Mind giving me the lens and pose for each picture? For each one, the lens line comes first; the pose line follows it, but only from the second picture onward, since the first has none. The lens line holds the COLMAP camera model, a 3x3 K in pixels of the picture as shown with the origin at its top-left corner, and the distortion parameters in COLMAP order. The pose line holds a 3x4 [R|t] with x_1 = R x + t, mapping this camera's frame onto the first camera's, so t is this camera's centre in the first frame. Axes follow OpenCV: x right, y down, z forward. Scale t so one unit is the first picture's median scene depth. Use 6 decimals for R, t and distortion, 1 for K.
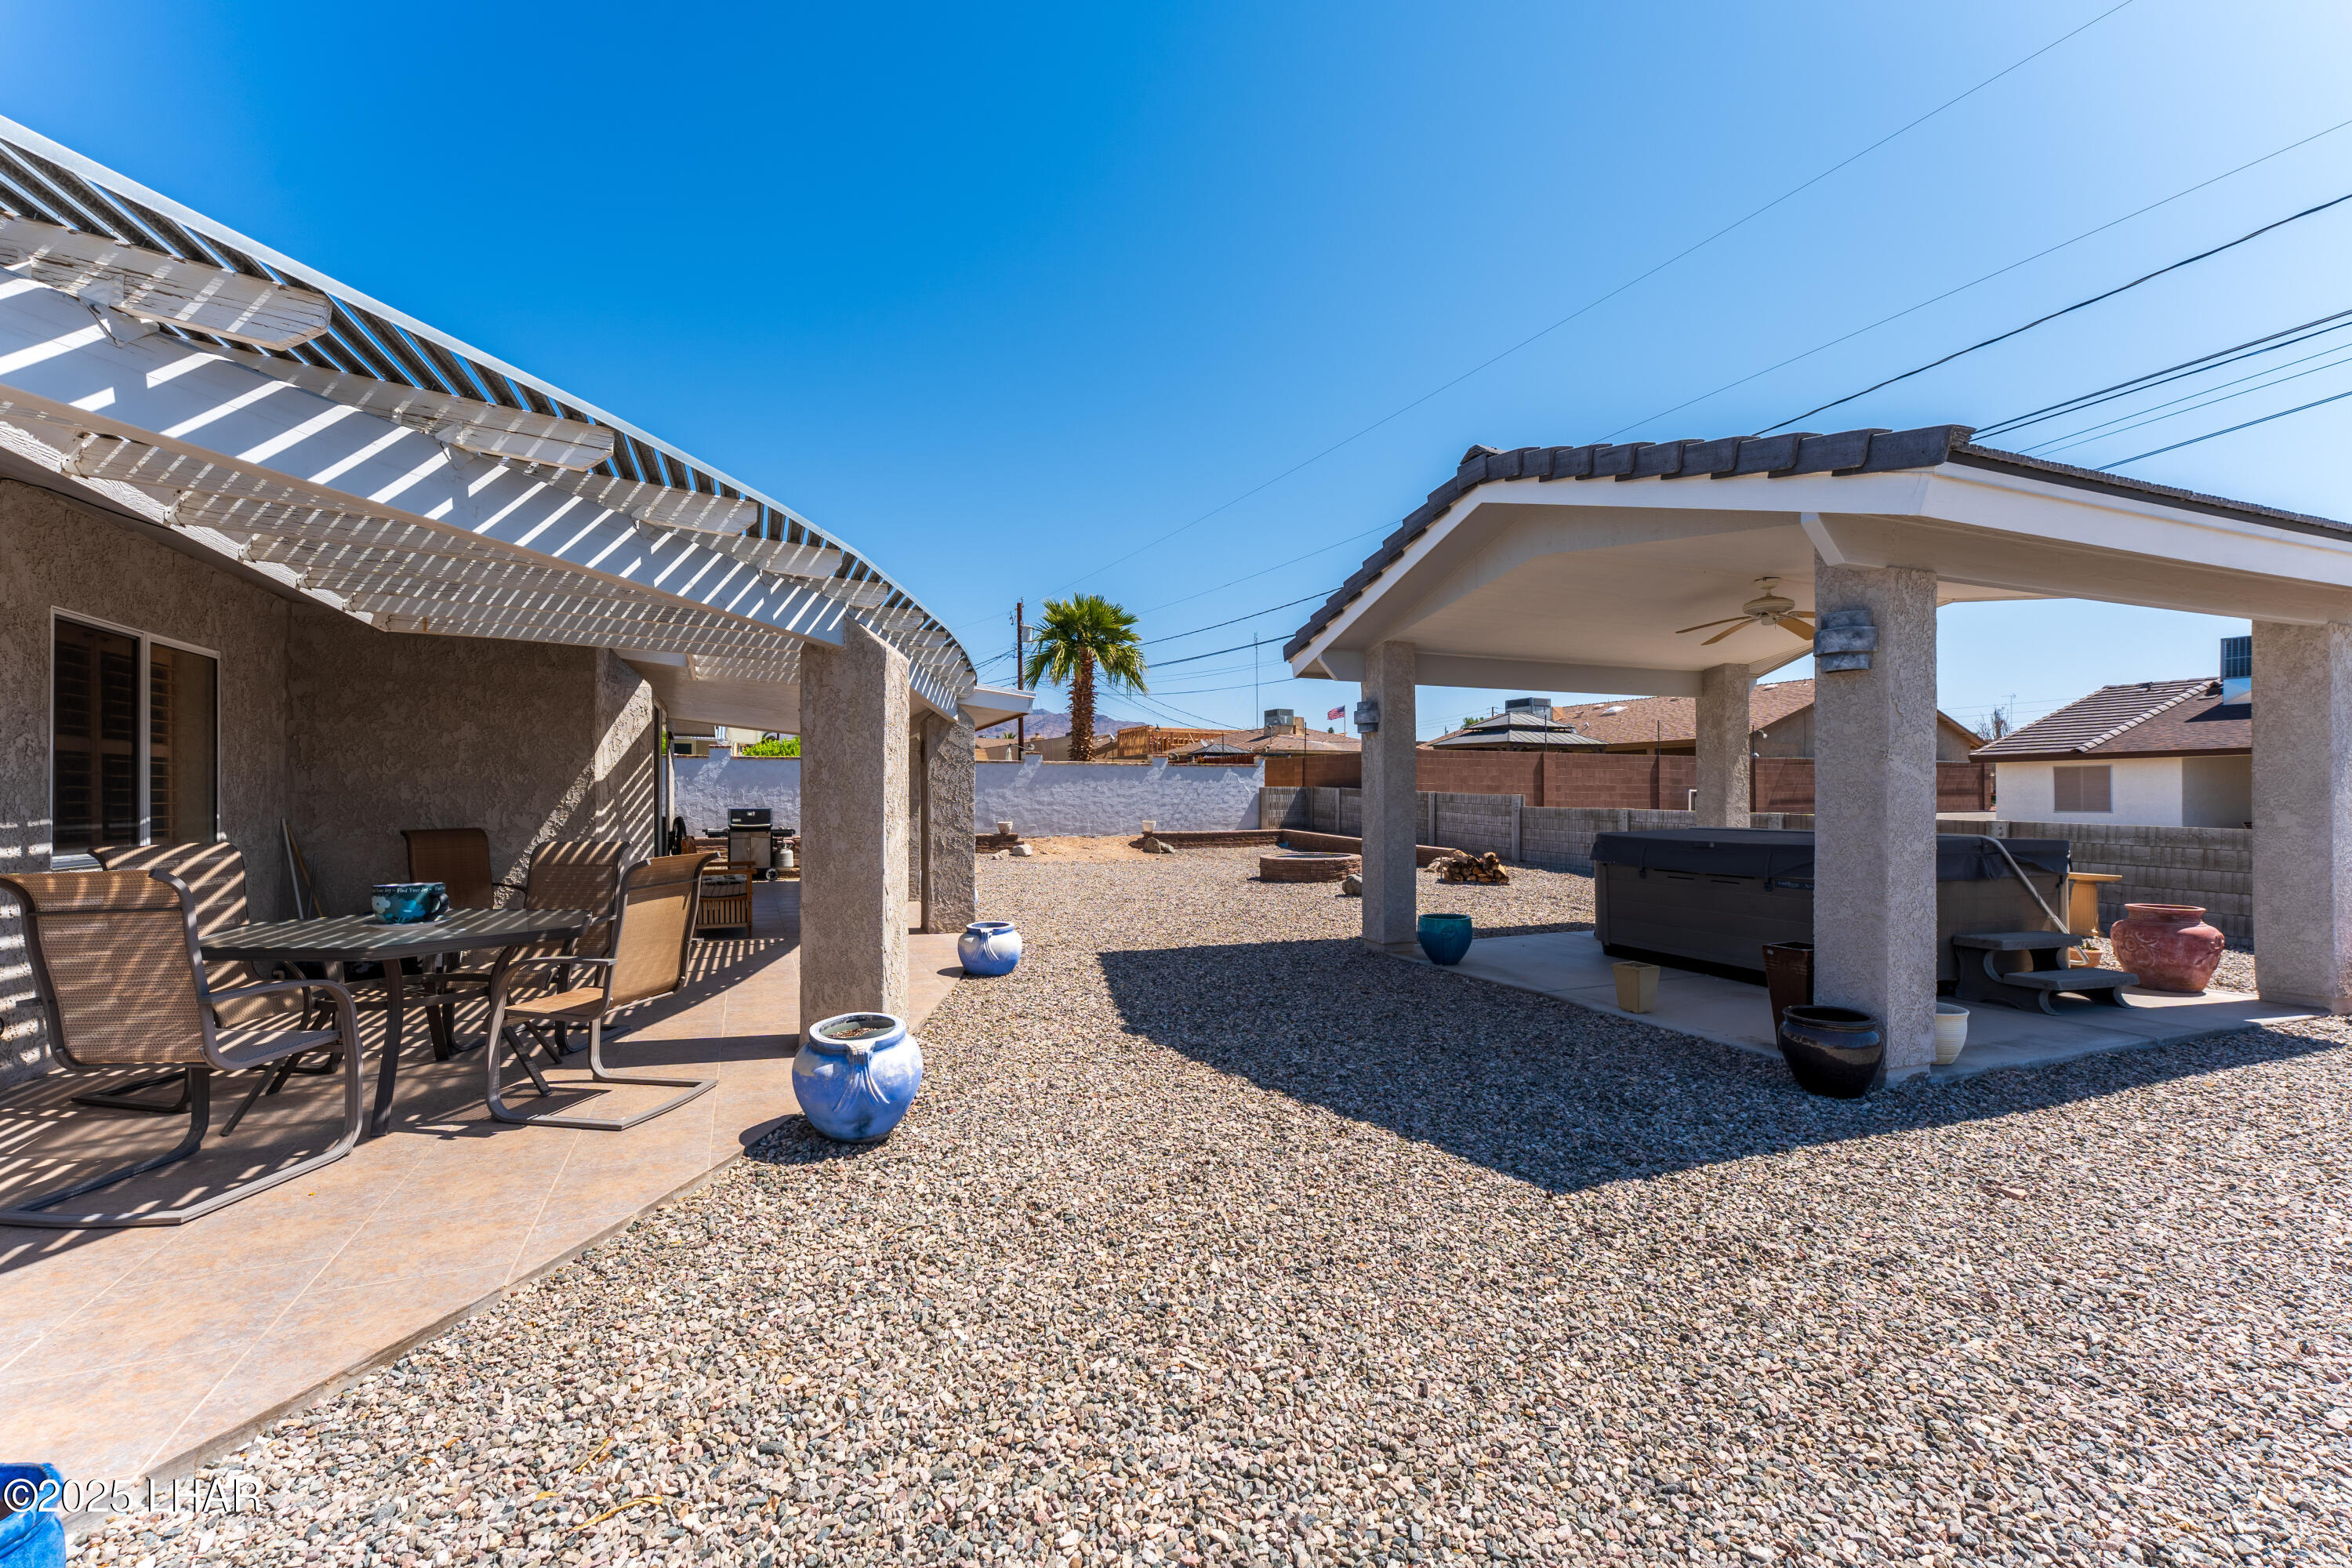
lens RADIAL K [[953.3, 0, 1171.7], [0, 953.3, 794.8], [0, 0, 1]] dist [0.002043, -0.000084]
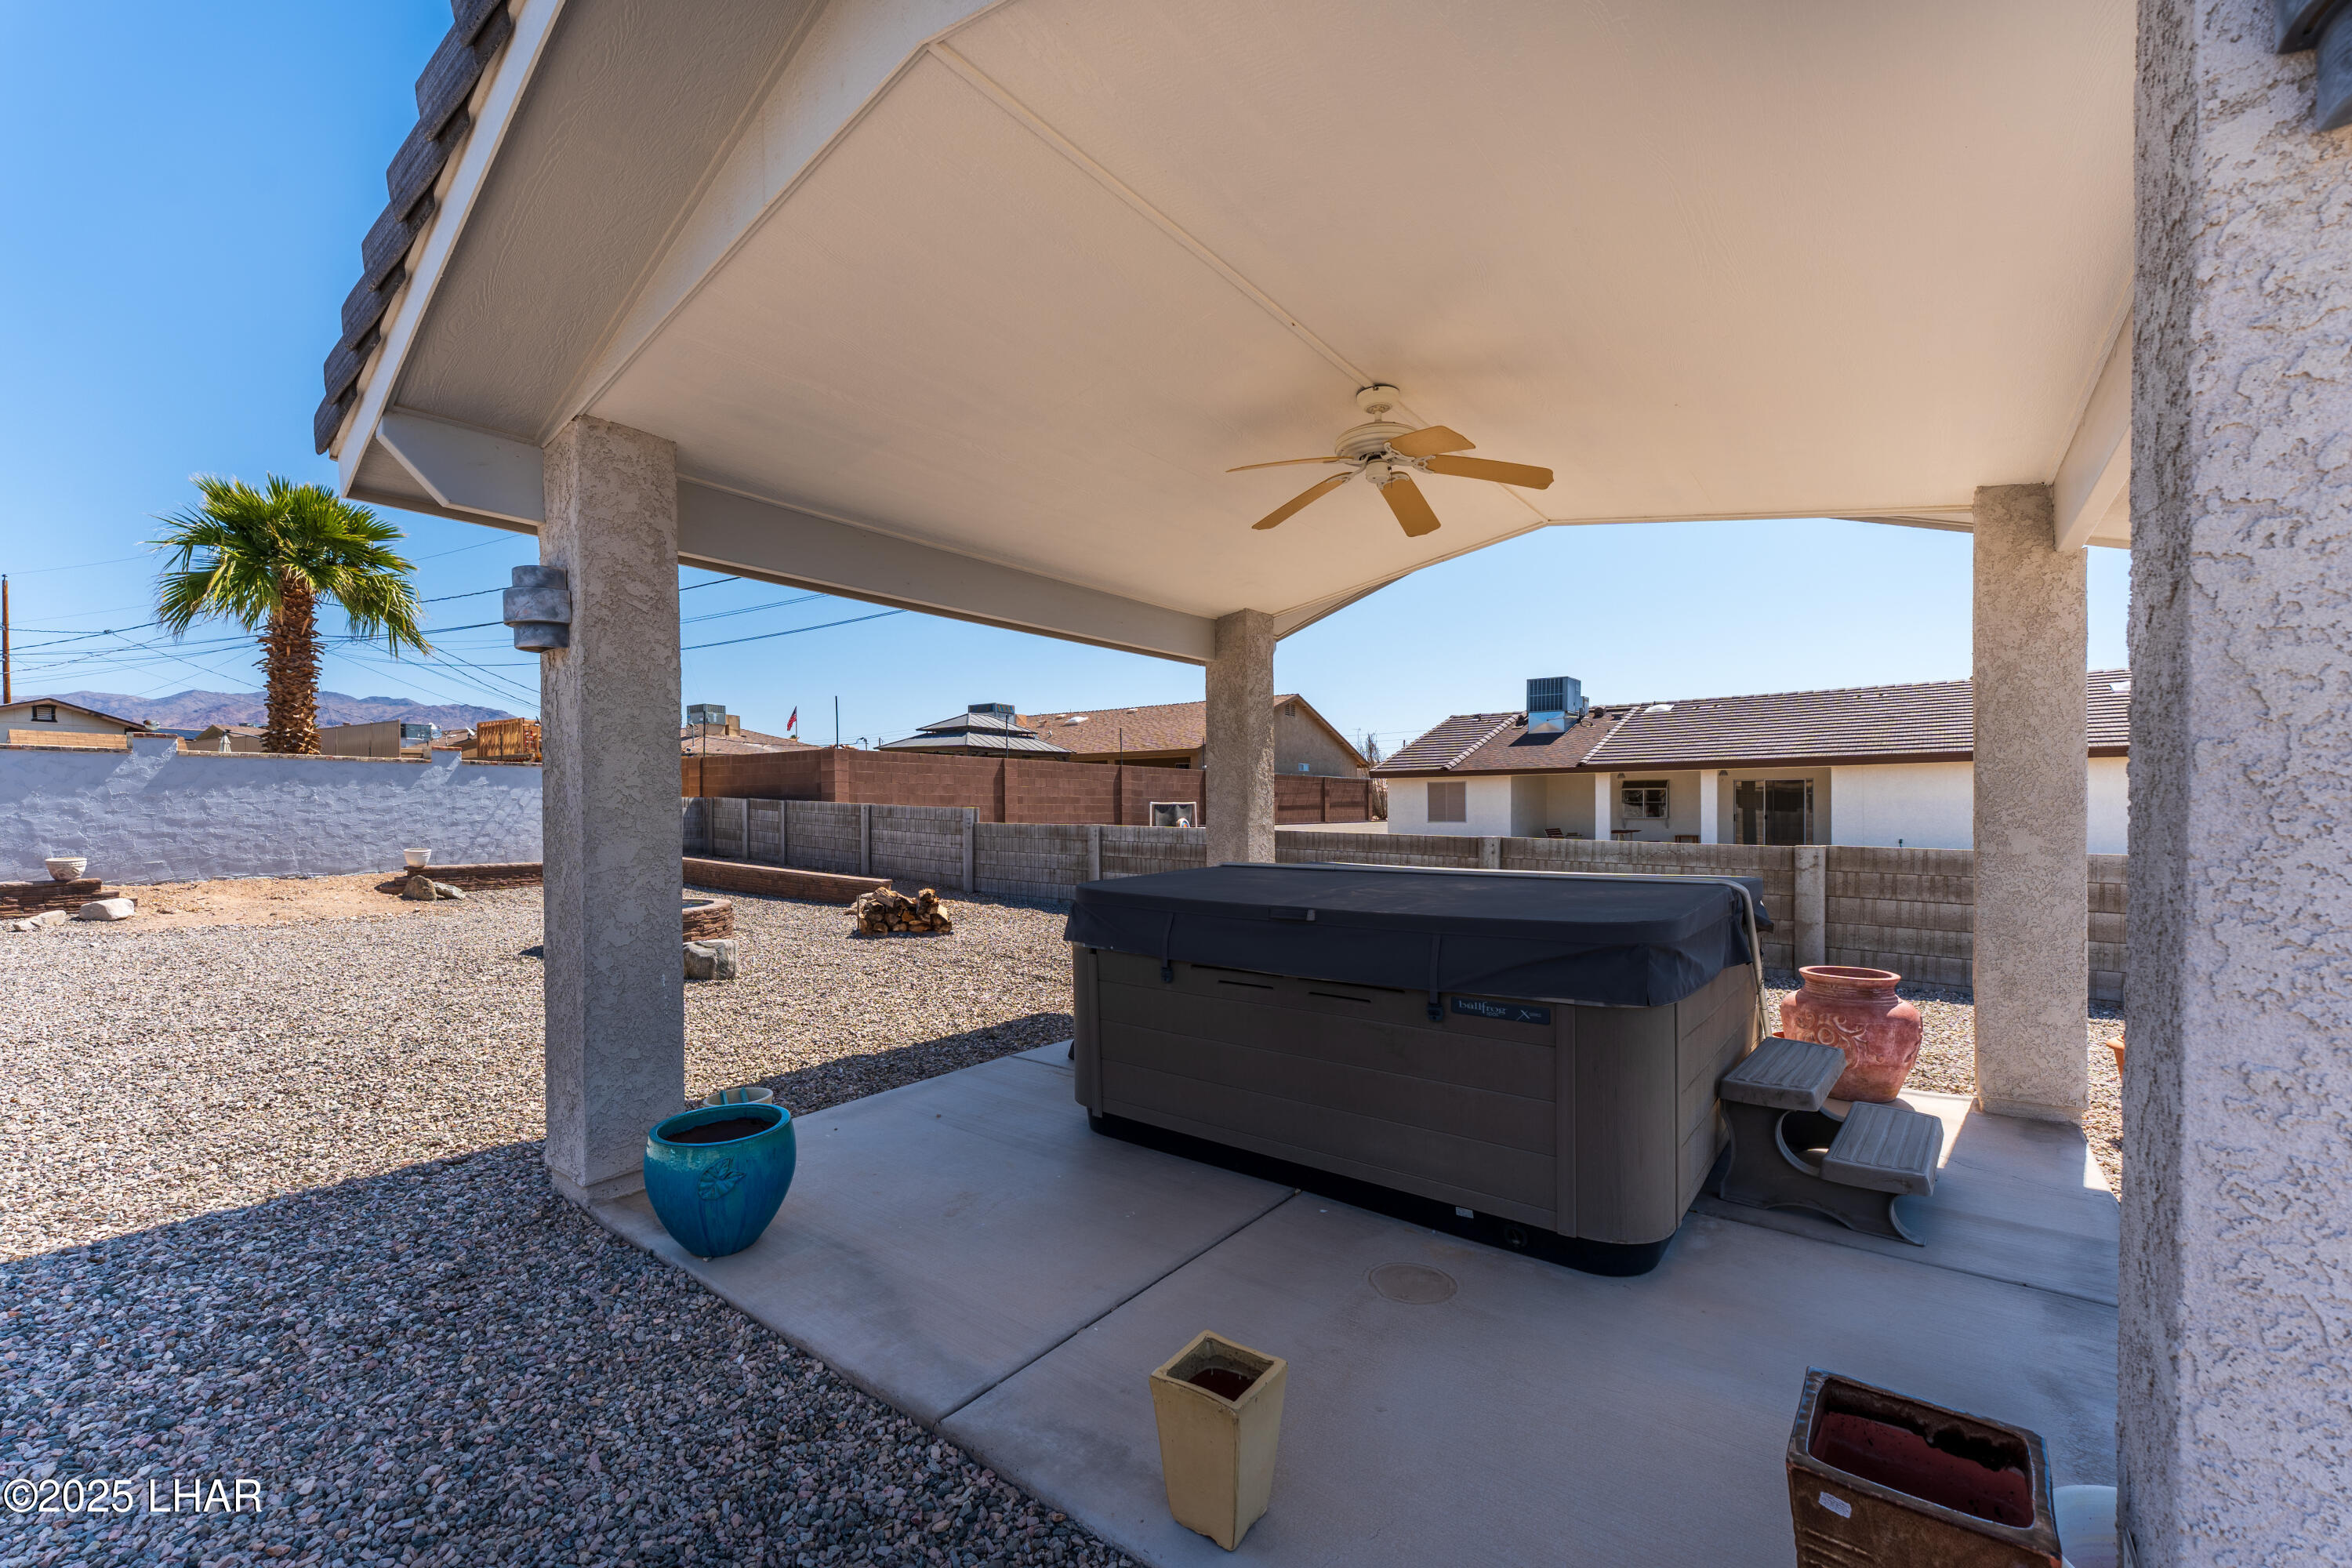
lens RADIAL K [[953.3, 0, 1171.2], [0, 953.3, 820.6], [0, 0, 1]] dist [0.002043, -0.000084]
pose [[0.858991, -0.008013, 0.511928, 0.099694], [0.001192, 0.999906, 0.013650, 0.000143], [-0.511989, -0.011115, 0.858920, 0.233320]]
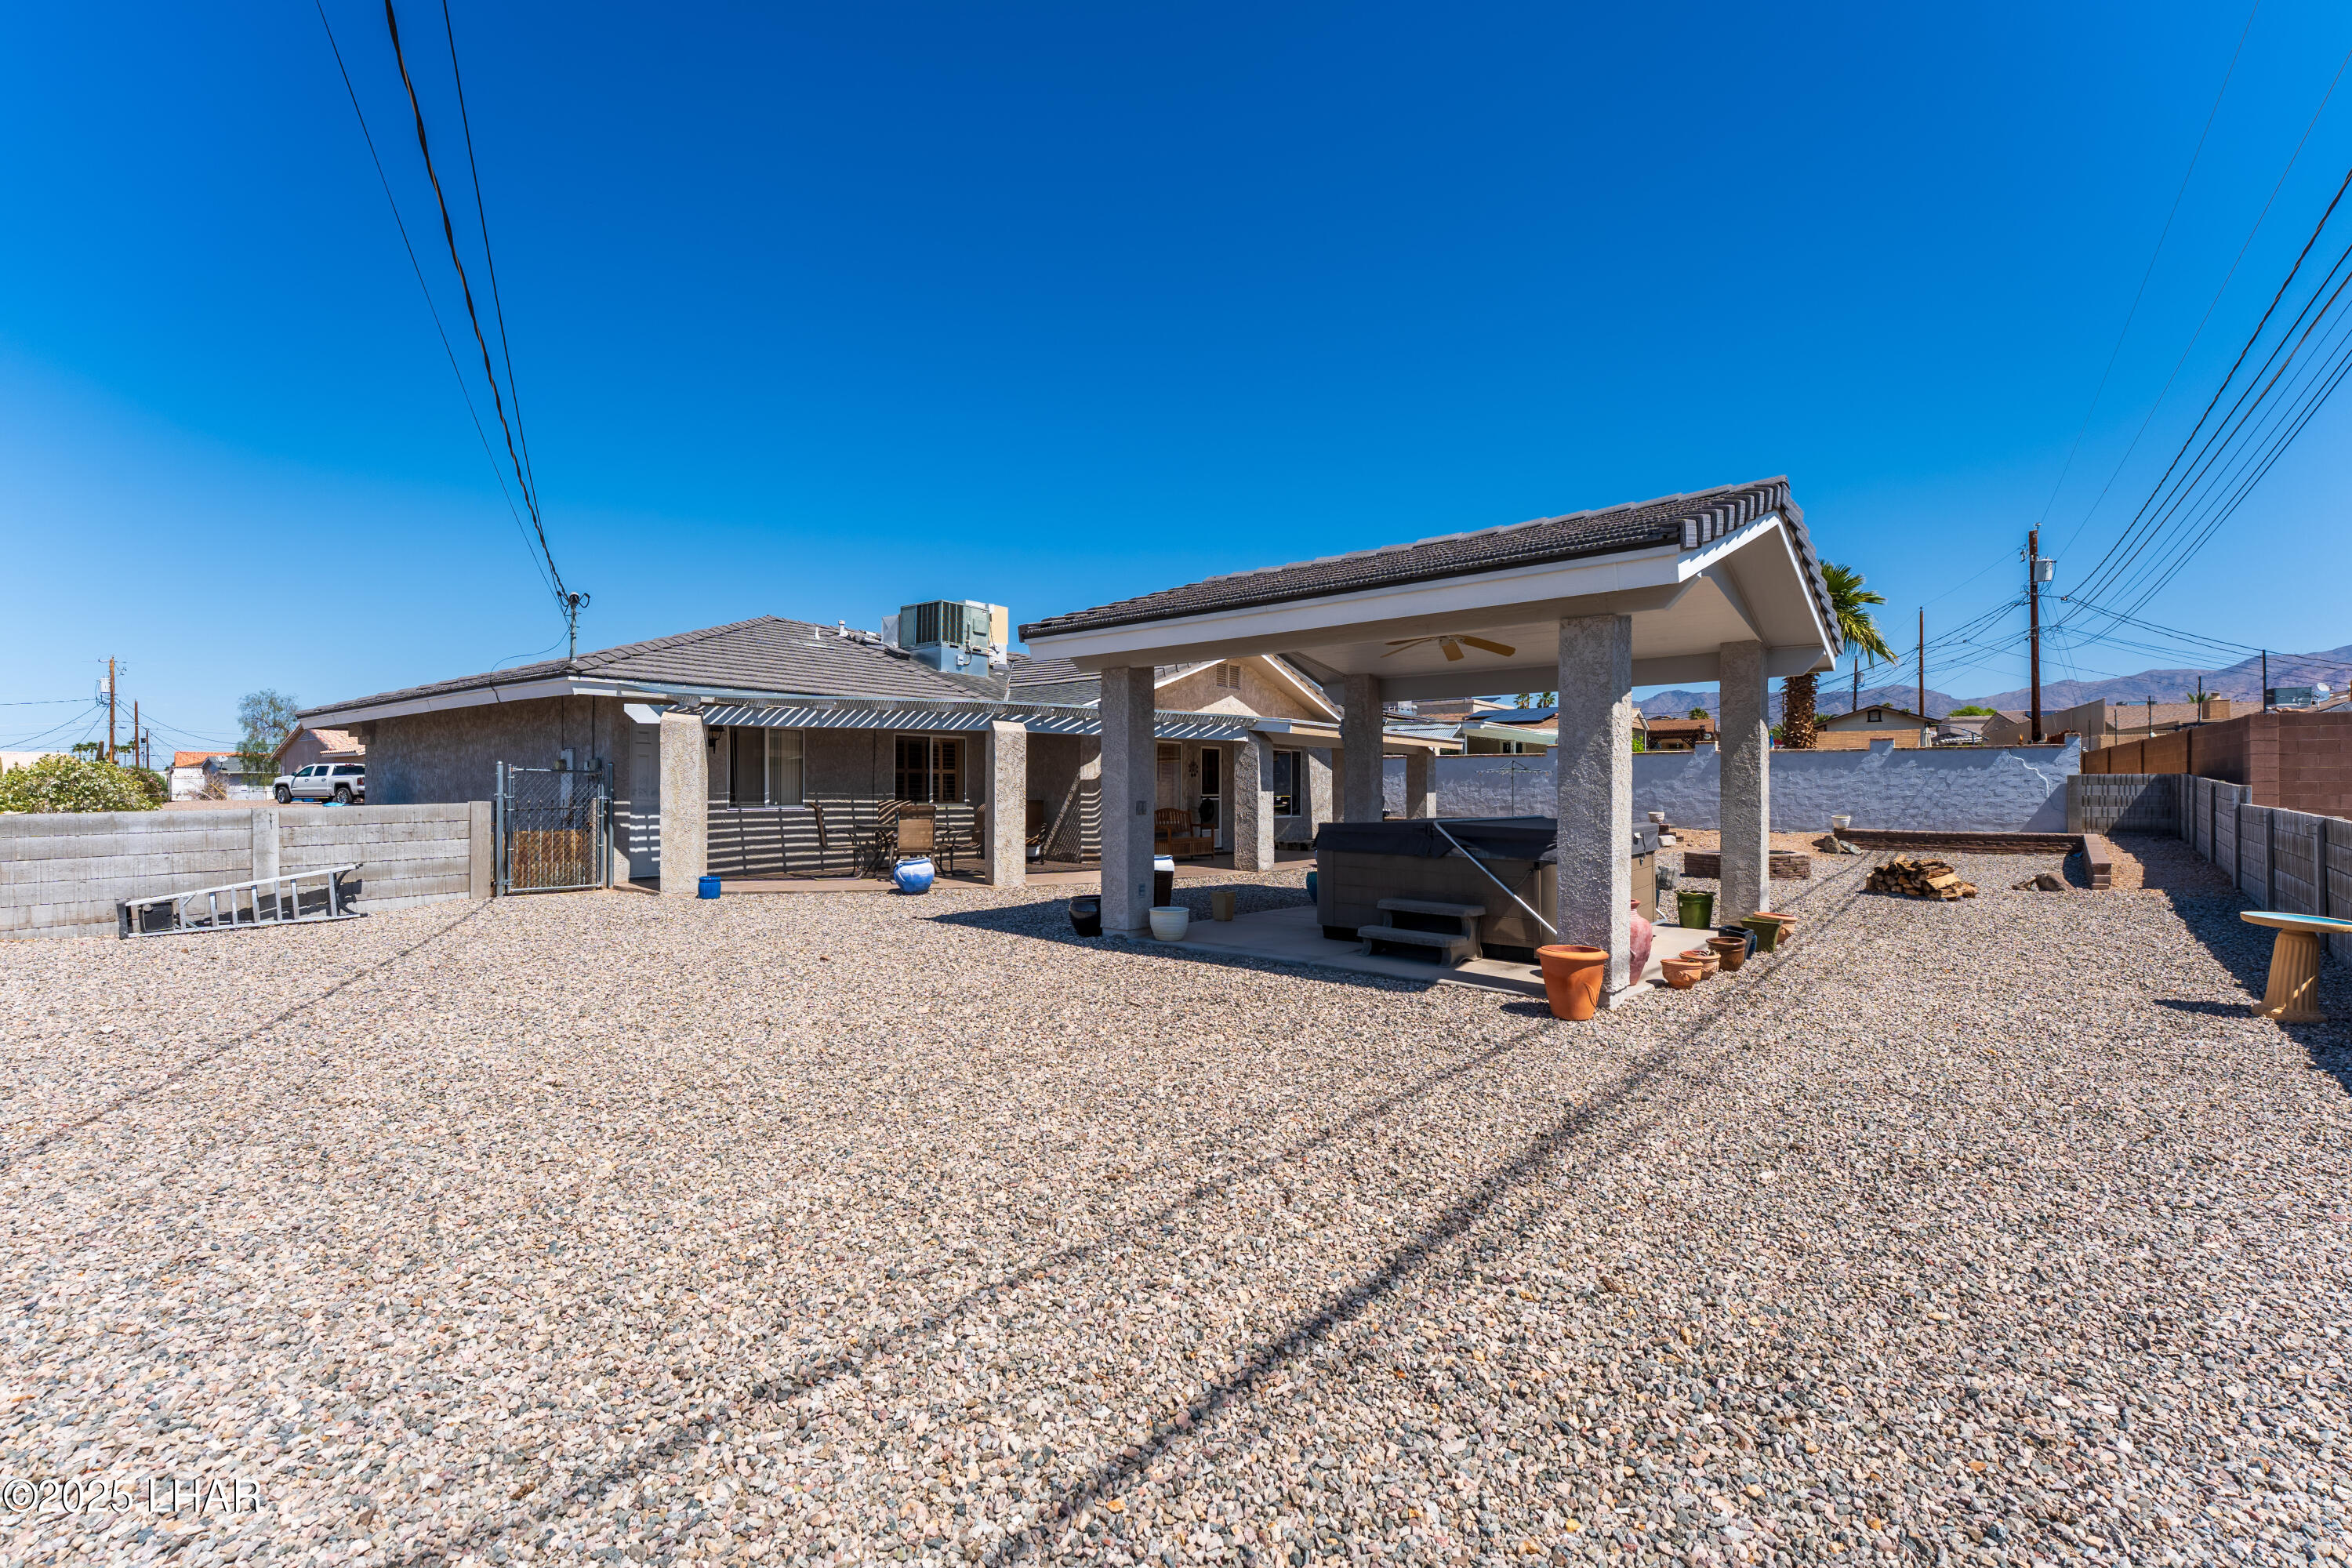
lens RADIAL K [[1026.0, 0, 1166.5], [0, 1026.0, 780.8], [0, 0, 1]] dist [0.000859, -0.000472]
pose [[0.467272, -0.003488, -0.884107, 0.620776], [0.000753, 0.999993, -0.003547, -0.001966], [0.884113, 0.000992, 0.467271, 0.026579]]
